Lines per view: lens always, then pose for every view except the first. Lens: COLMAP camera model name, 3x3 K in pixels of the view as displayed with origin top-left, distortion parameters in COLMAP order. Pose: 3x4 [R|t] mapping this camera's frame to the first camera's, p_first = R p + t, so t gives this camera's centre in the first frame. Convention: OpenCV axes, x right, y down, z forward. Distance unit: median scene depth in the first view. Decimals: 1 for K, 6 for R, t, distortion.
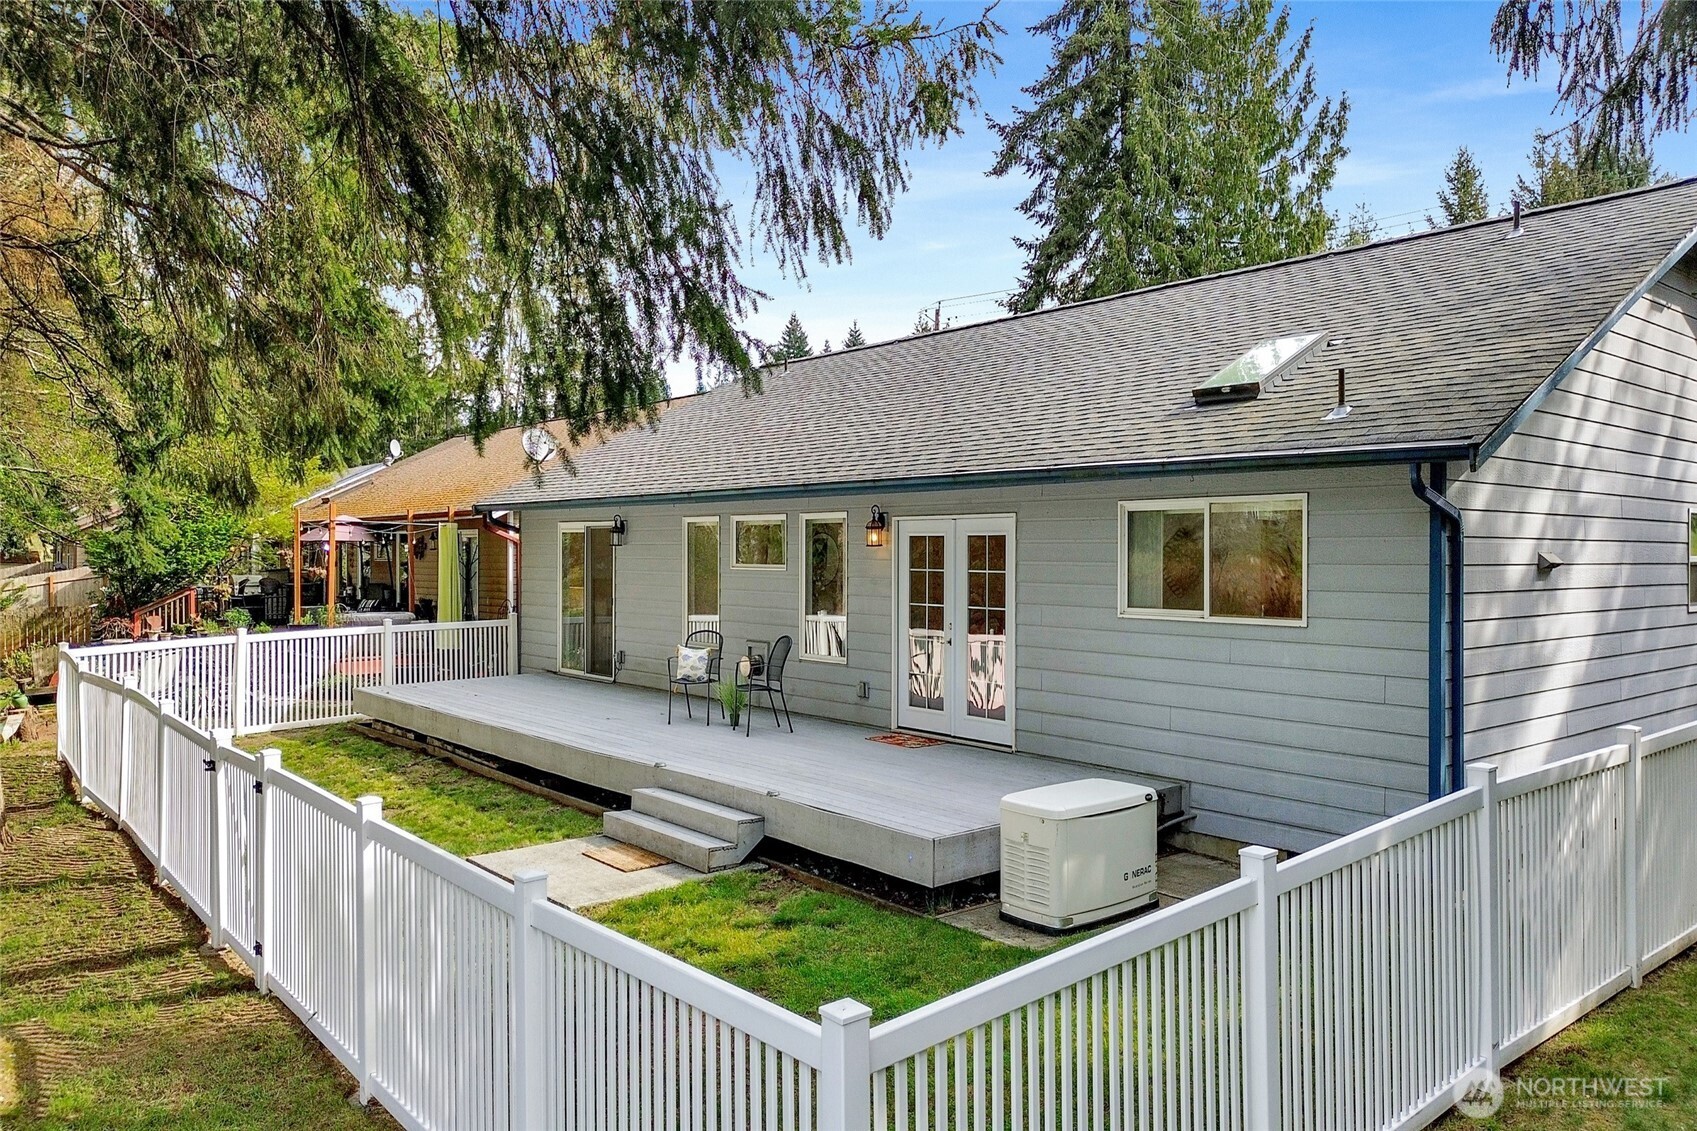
lens RADIAL K [[1208.0, 0, 855.6], [0, 1208.0, 553.1], [0, 0, 1]] dist [0.025793, -0.011723]
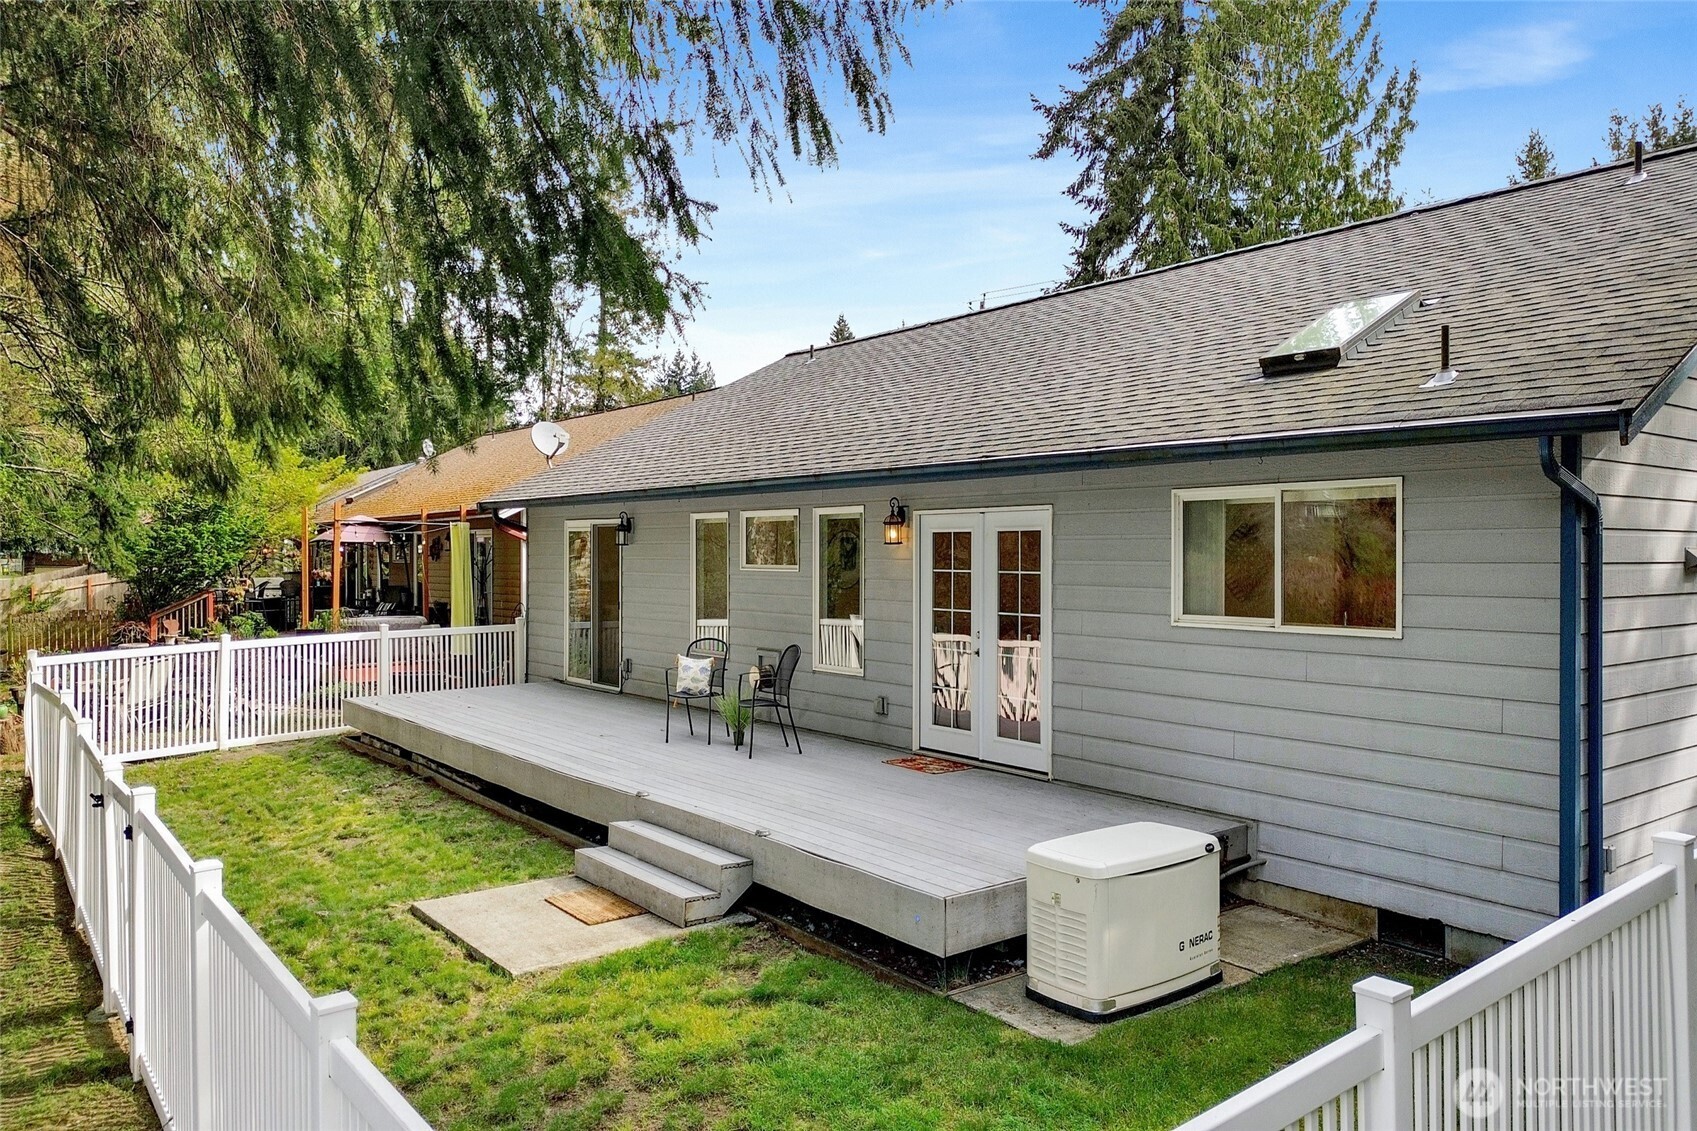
lens RADIAL K [[1208.0, 0, 856.1], [0, 1208.0, 560.2], [0, 0, 1]] dist [0.025793, -0.011723]
pose [[0.999164, -0.002082, -0.040836, 0.026549], [0.002276, 0.999986, 0.004707, 0.002226], [0.040826, -0.004797, 0.999155, 0.123452]]
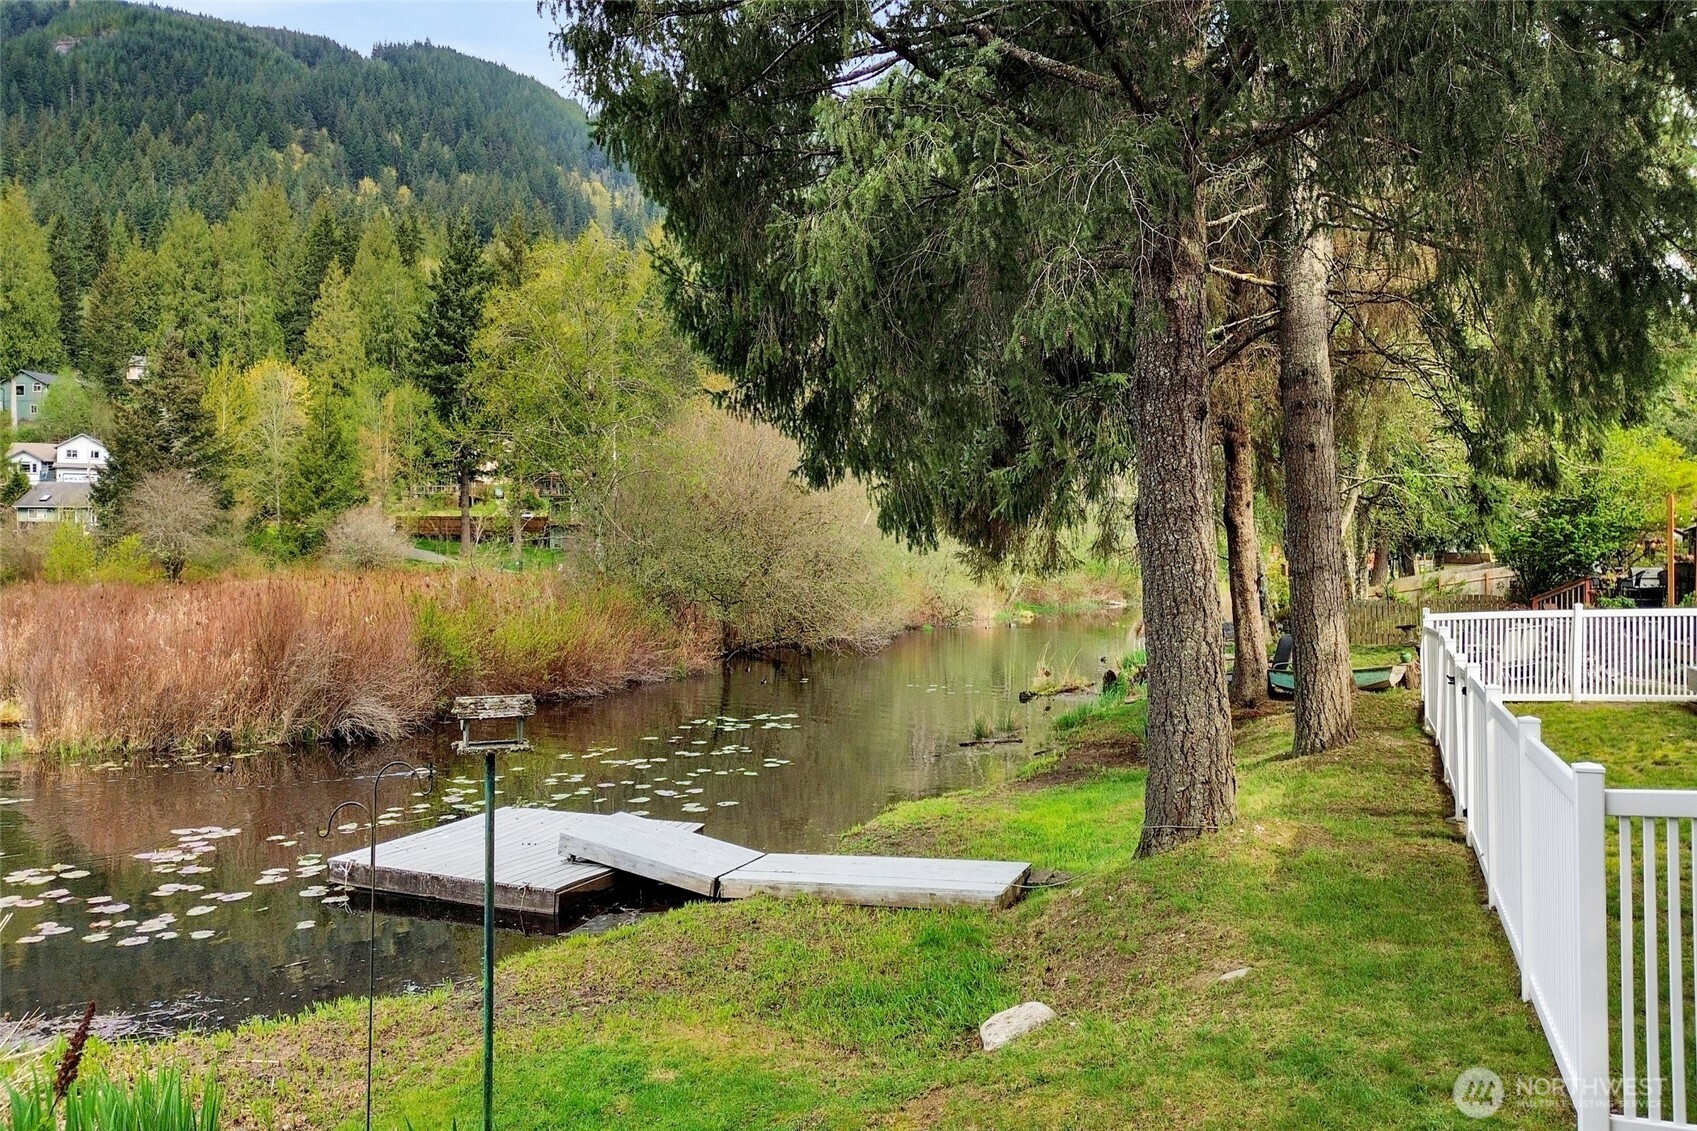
lens RADIAL K [[1208.0, 0, 820.1], [0, 1208.0, 546.4], [0, 0, 1]] dist [0.025793, -0.011723]
pose [[0.444092, -0.004701, -0.895969, 0.253465], [-0.005038, 0.999957, -0.007744, 0.032033], [0.895967, 0.007953, 0.444049, -0.144896]]
